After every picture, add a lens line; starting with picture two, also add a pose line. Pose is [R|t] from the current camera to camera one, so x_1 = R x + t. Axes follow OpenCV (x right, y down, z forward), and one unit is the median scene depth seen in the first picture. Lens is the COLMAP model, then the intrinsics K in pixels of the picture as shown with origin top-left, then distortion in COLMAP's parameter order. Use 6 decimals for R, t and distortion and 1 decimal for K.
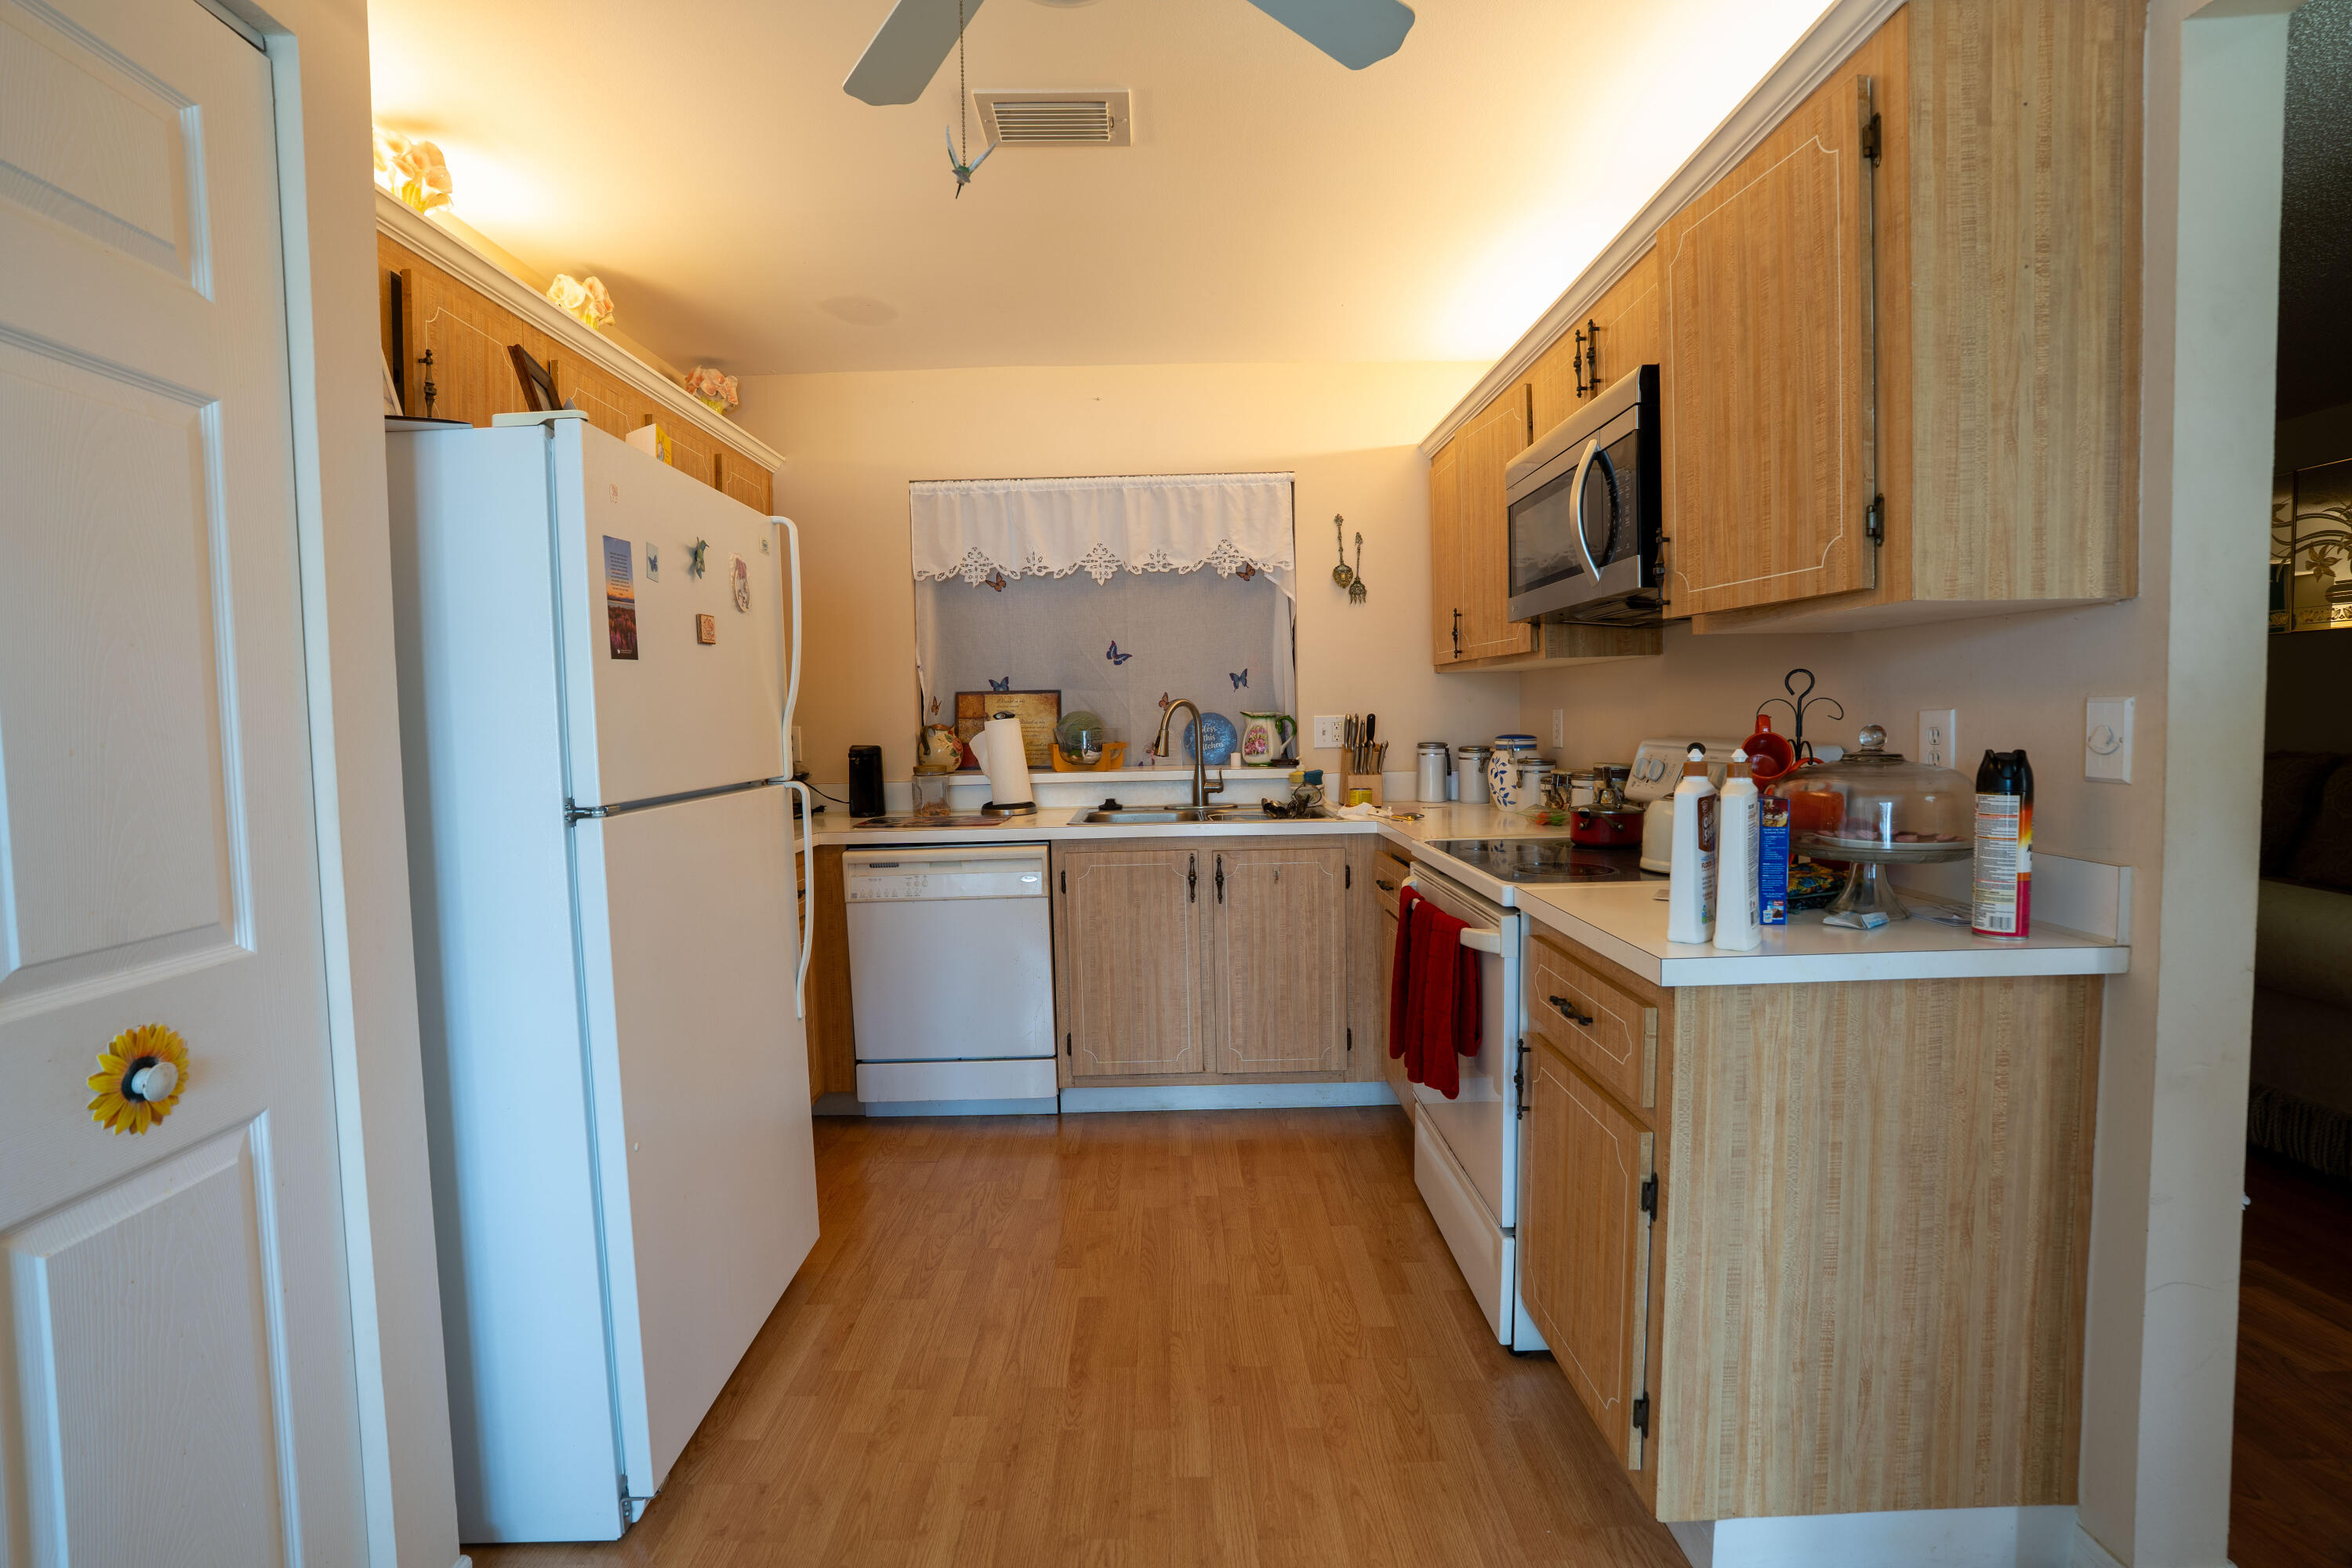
lens RADIAL K [[1087.8, 0, 1168.4], [0, 1087.8, 777.3], [0, 0, 1]] dist [-0.071013, 0.026040]
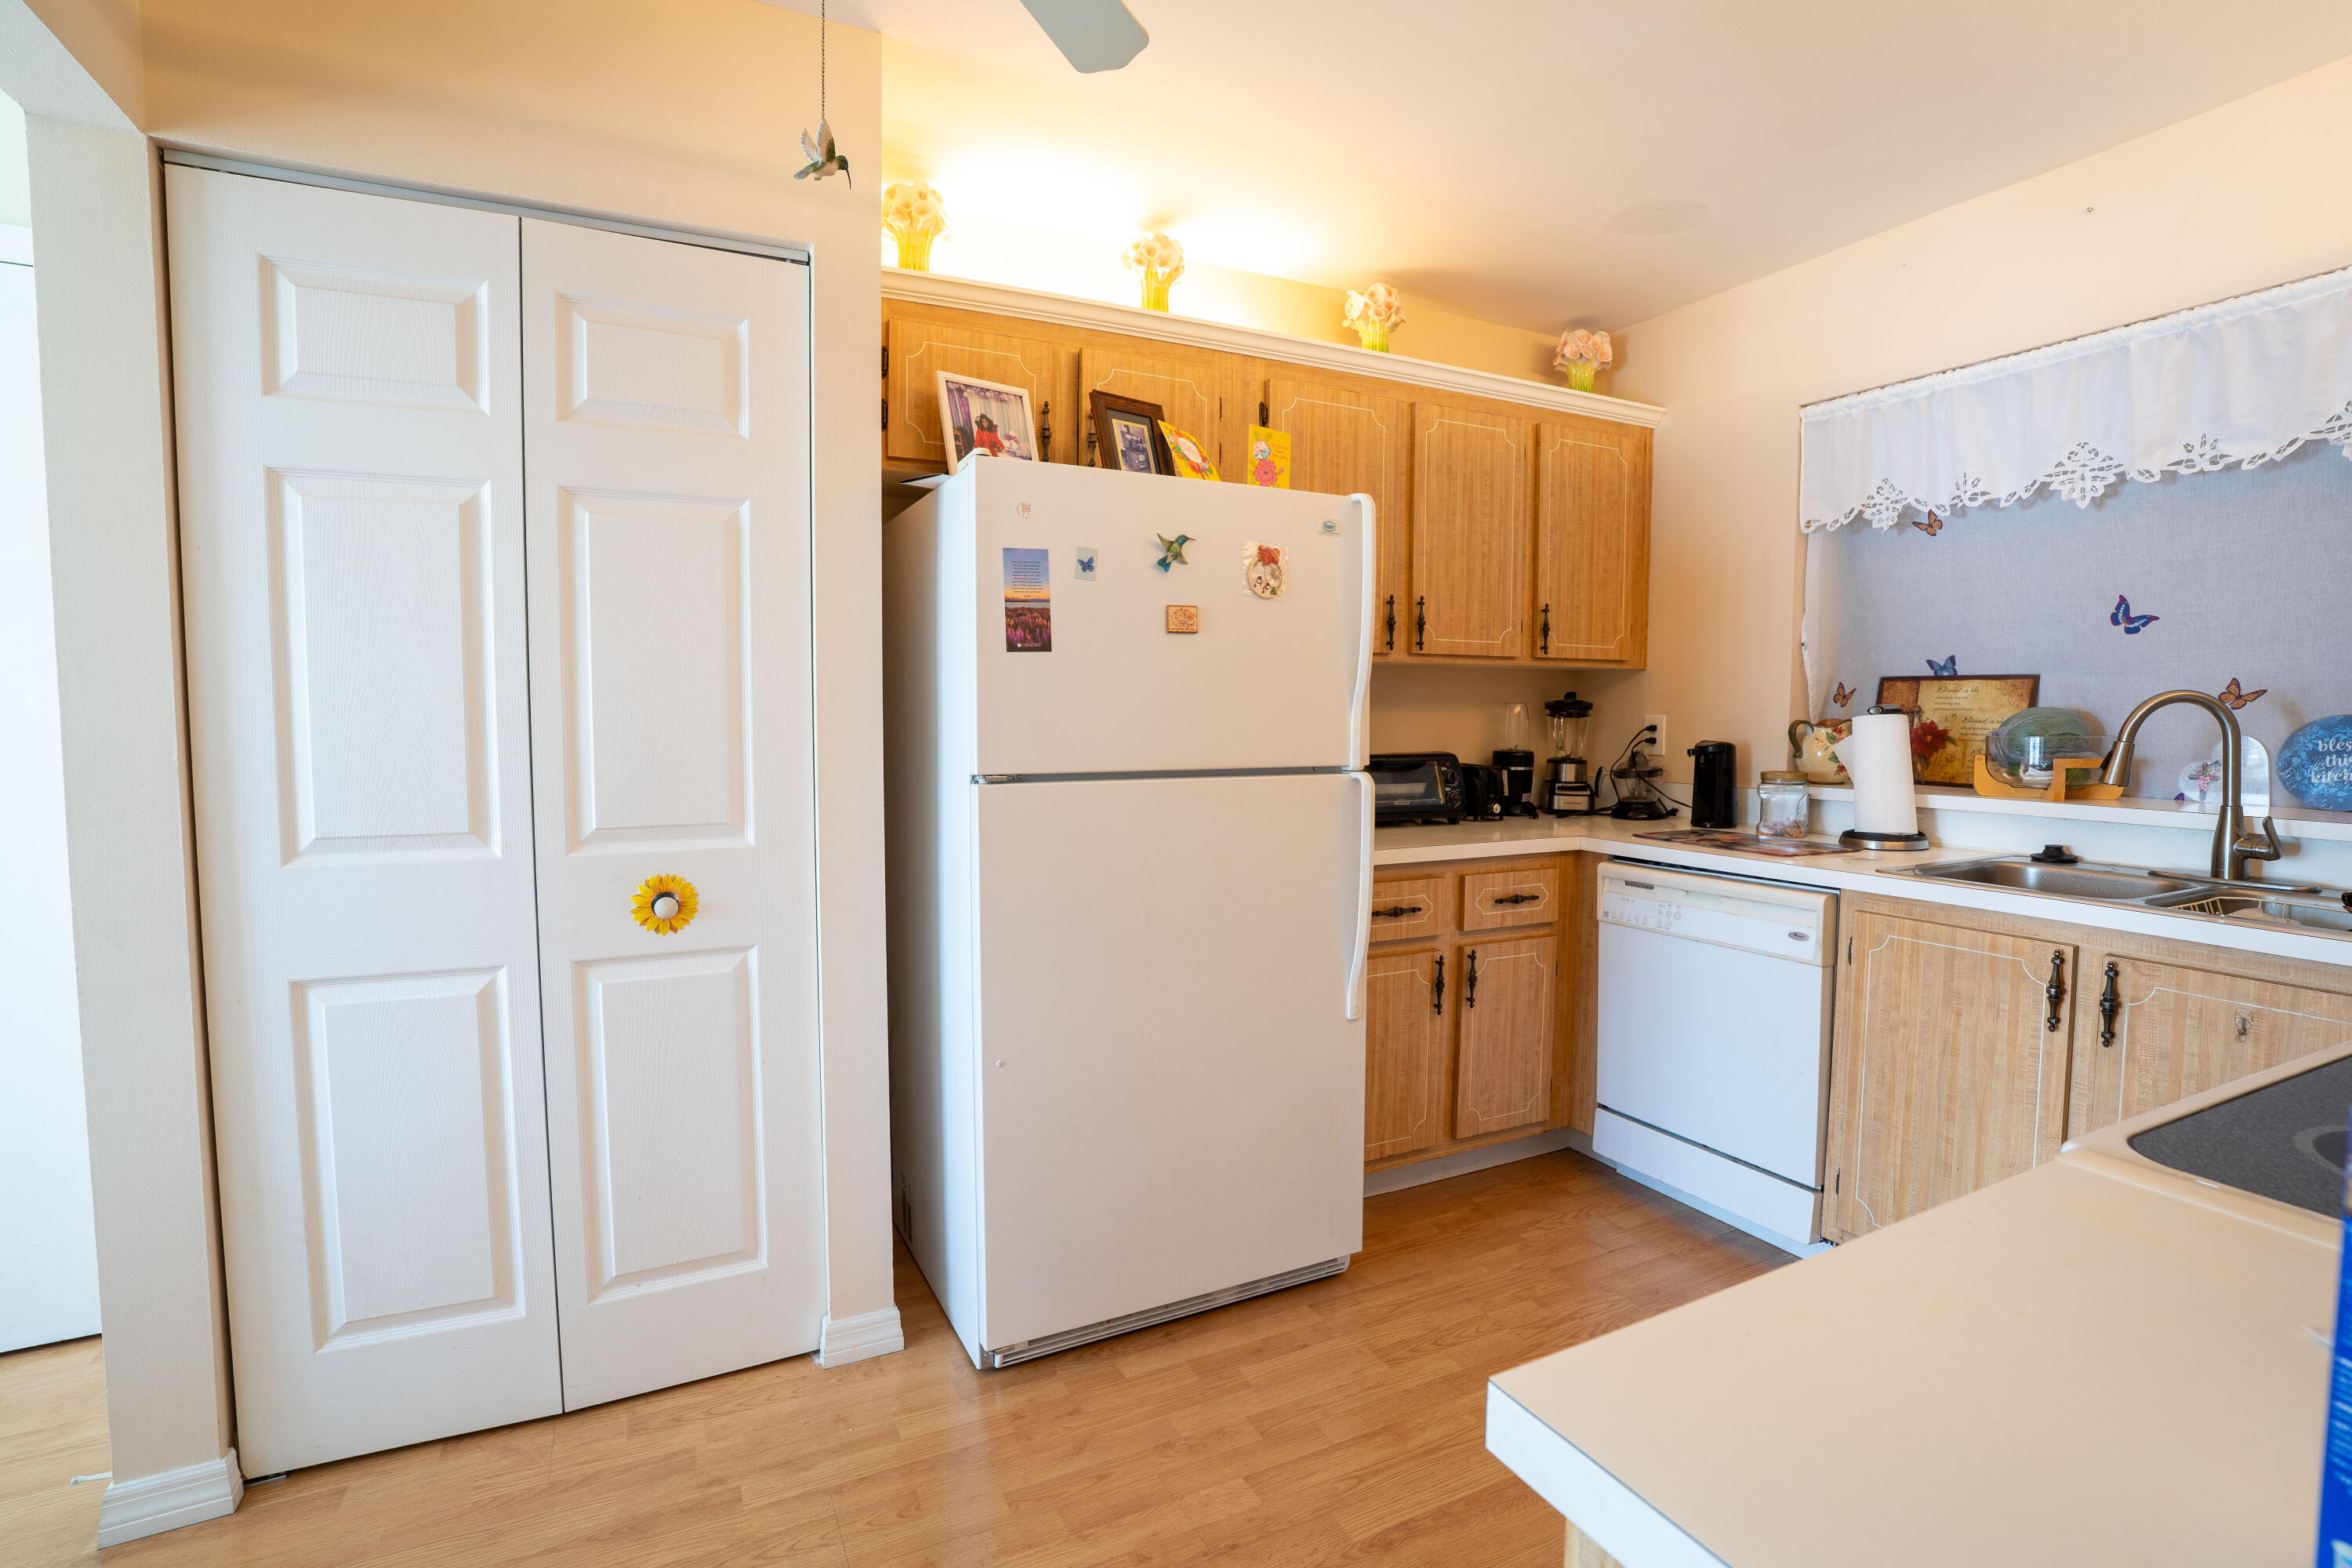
lens RADIAL K [[1087.8, 0, 1168.4], [0, 1087.8, 777.3], [0, 0, 1]] dist [-0.071013, 0.026040]
pose [[0.436777, 0.080049, -0.896001, 0.307415], [-0.064228, 0.996266, 0.057697, -0.025271], [0.897274, 0.032348, 0.440287, 0.301589]]
